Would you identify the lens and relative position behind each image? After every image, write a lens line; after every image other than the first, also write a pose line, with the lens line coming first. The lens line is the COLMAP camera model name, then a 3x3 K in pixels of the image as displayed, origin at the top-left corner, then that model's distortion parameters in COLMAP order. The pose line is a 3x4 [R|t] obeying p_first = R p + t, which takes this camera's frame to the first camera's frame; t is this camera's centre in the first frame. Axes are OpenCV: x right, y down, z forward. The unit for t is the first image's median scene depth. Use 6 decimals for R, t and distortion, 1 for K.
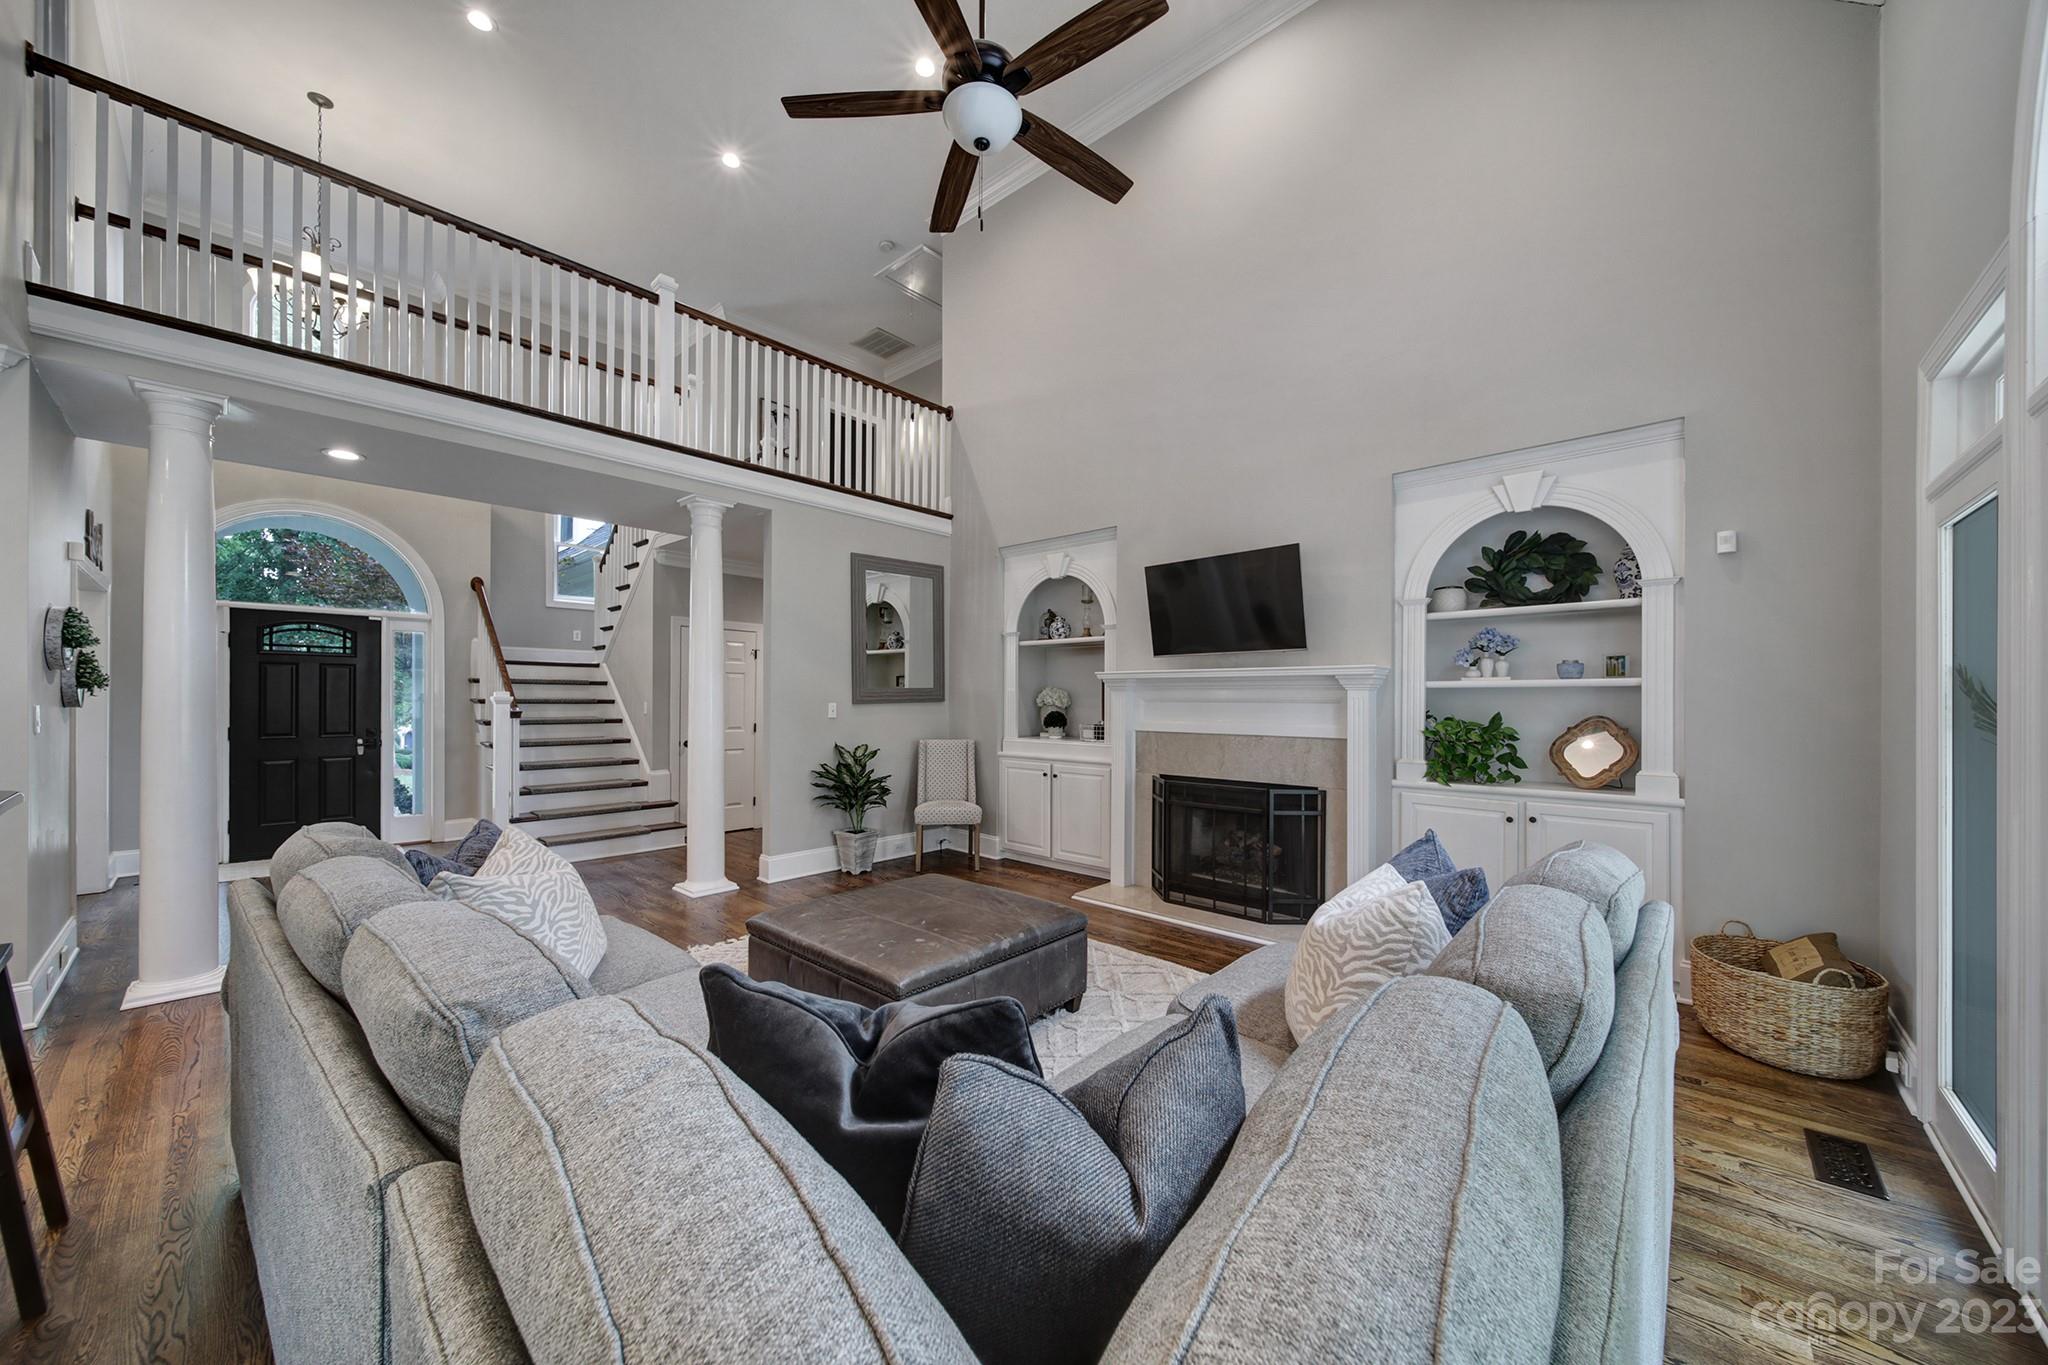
lens RADIAL K [[724.2, 0, 1024.4], [0, 724.2, 691.7], [0, 0, 1]] dist [-0.000339, -0.000864]
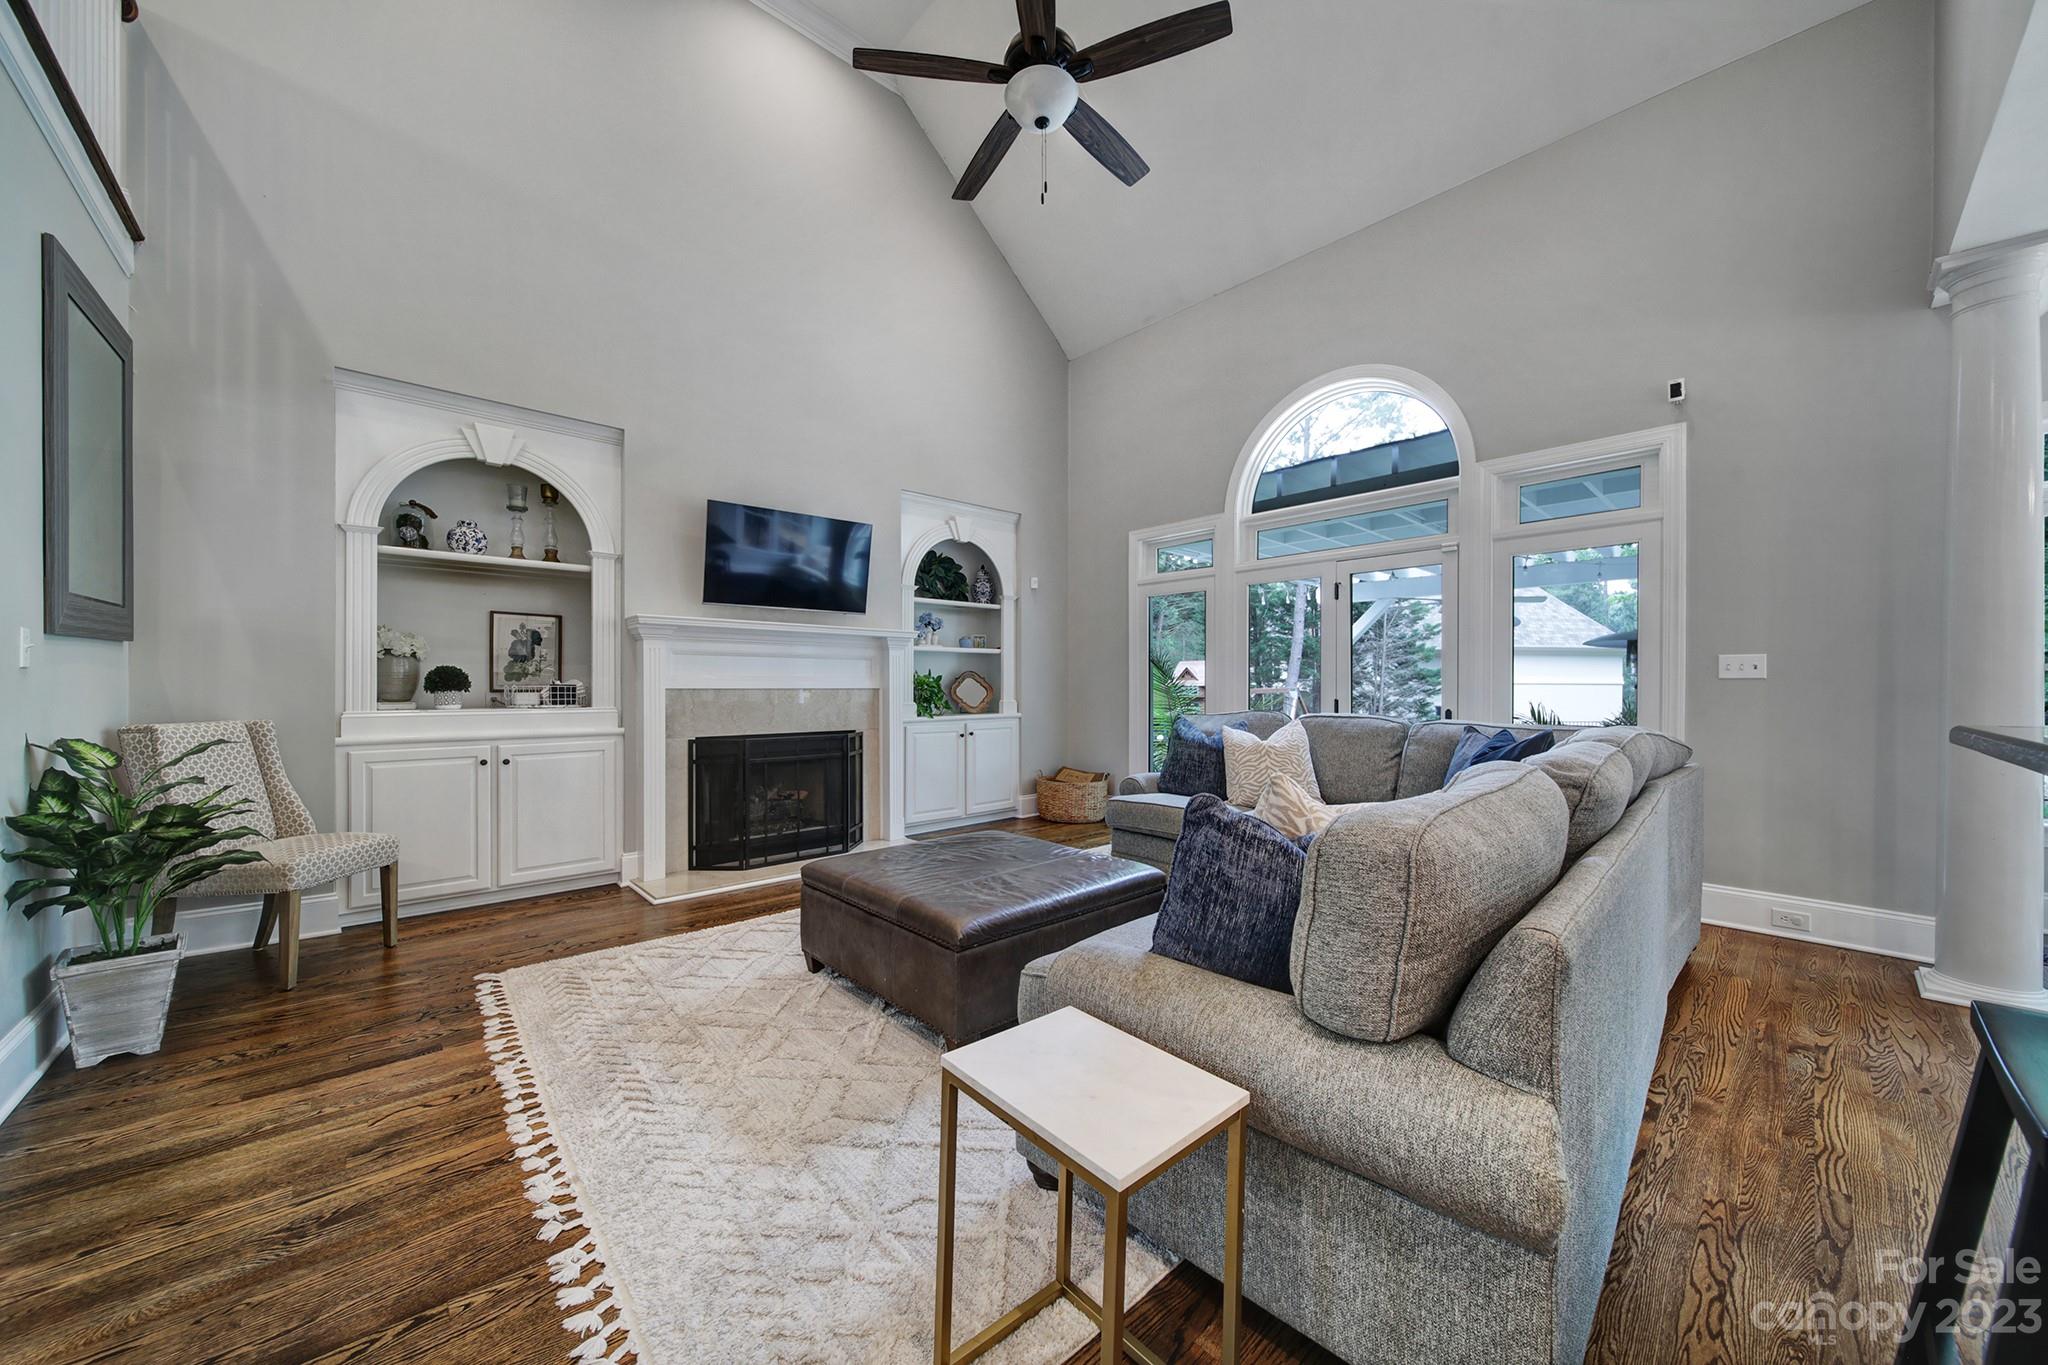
lens RADIAL K [[724.2, 0, 1018.0], [0, 724.2, 678.7], [0, 0, 1]] dist [-0.000339, -0.000864]
pose [[0.098833, -0.004228, 0.995095, -0.649624], [-0.019556, 0.999790, 0.006190, 0.029225], [-0.994912, -0.020072, 0.098730, 0.519252]]
